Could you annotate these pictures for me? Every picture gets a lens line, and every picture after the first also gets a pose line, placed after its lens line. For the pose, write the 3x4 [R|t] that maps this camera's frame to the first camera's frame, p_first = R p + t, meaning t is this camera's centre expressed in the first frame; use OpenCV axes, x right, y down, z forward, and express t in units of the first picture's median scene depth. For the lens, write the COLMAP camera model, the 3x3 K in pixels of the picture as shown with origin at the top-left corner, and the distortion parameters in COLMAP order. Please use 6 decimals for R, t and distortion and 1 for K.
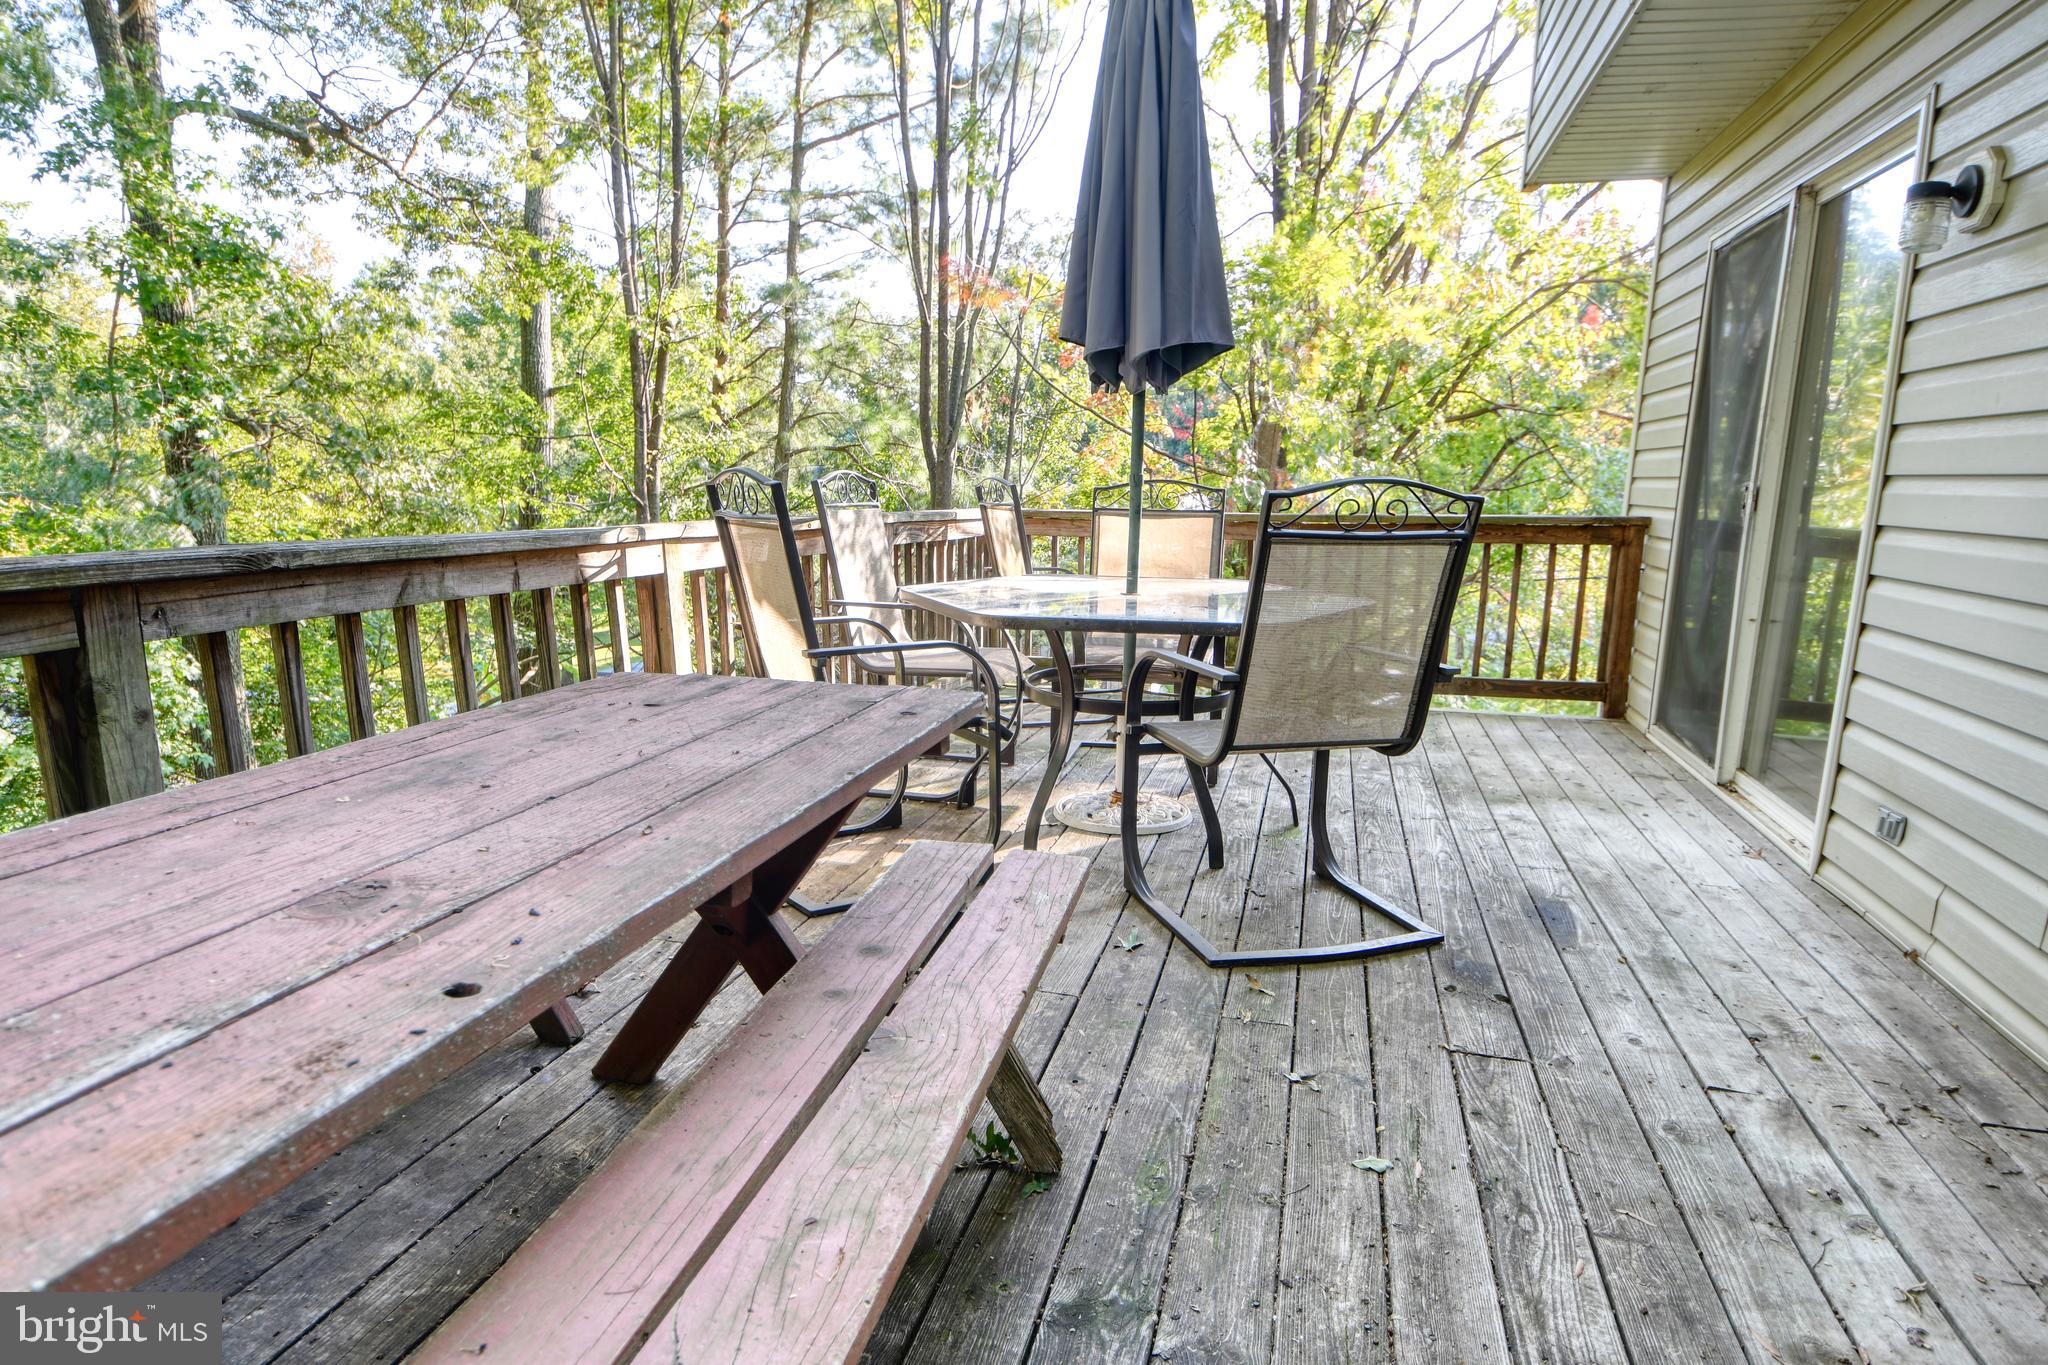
lens RADIAL K [[1173.2, 0, 1024.0], [0, 1173.2, 682.5], [0, 0, 1]] dist [-0.000239, -0.012829]
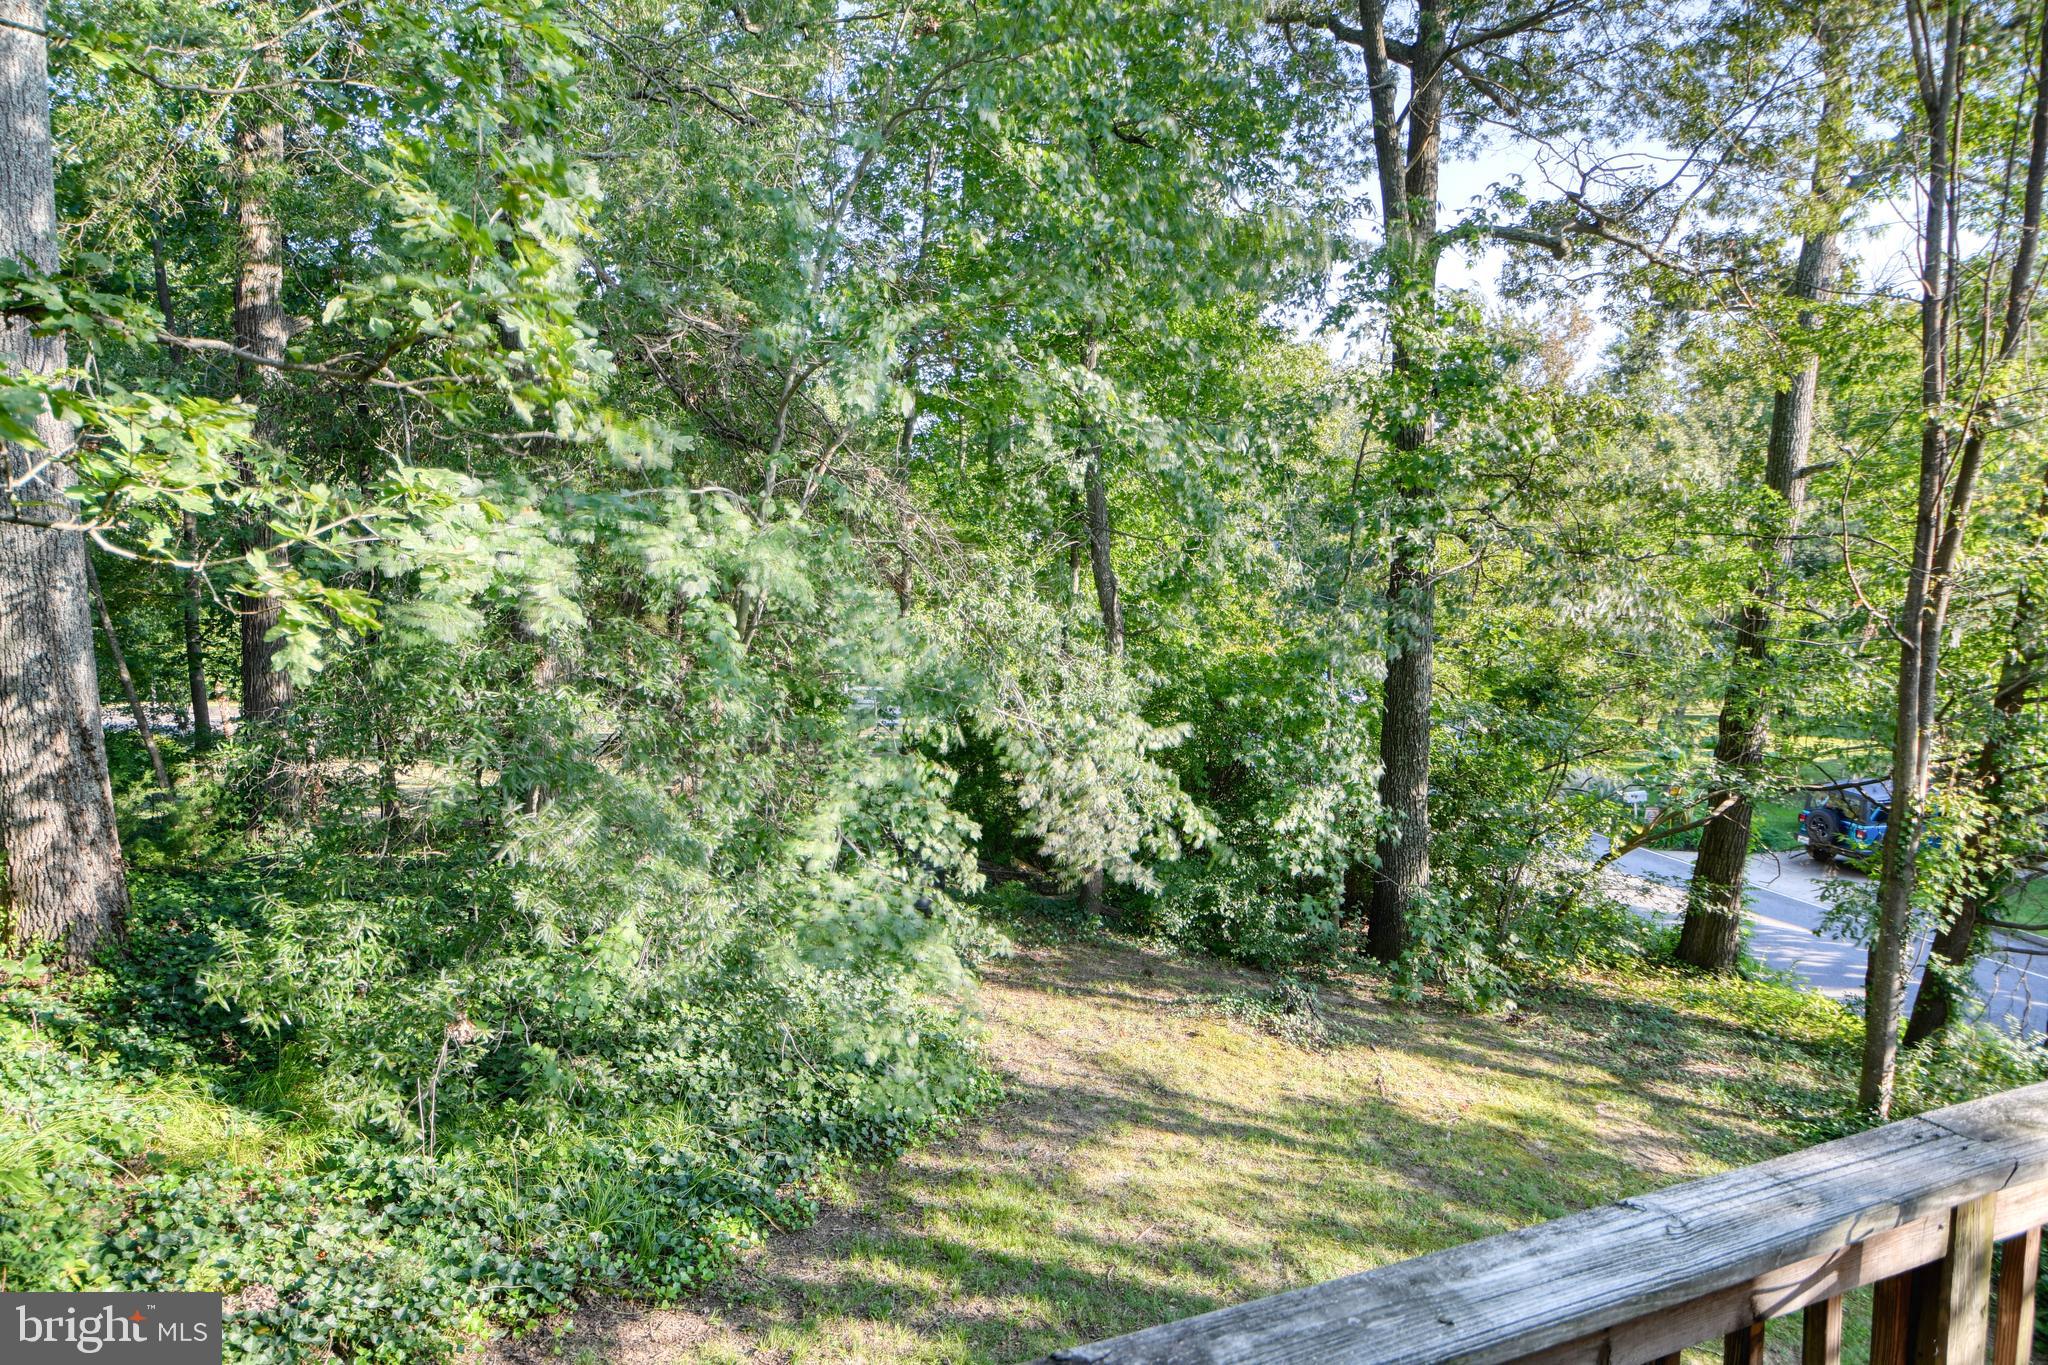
lens RADIAL K [[1173.2, 0, 1024.0], [0, 1173.2, 682.5], [0, 0, 1]] dist [-0.000239, -0.012829]
pose [[0.575905, 0.099597, -0.811427, -0.036917], [-0.130466, 0.991027, 0.029044, -0.064817], [0.807039, 0.089138, 0.583732, 0.090282]]
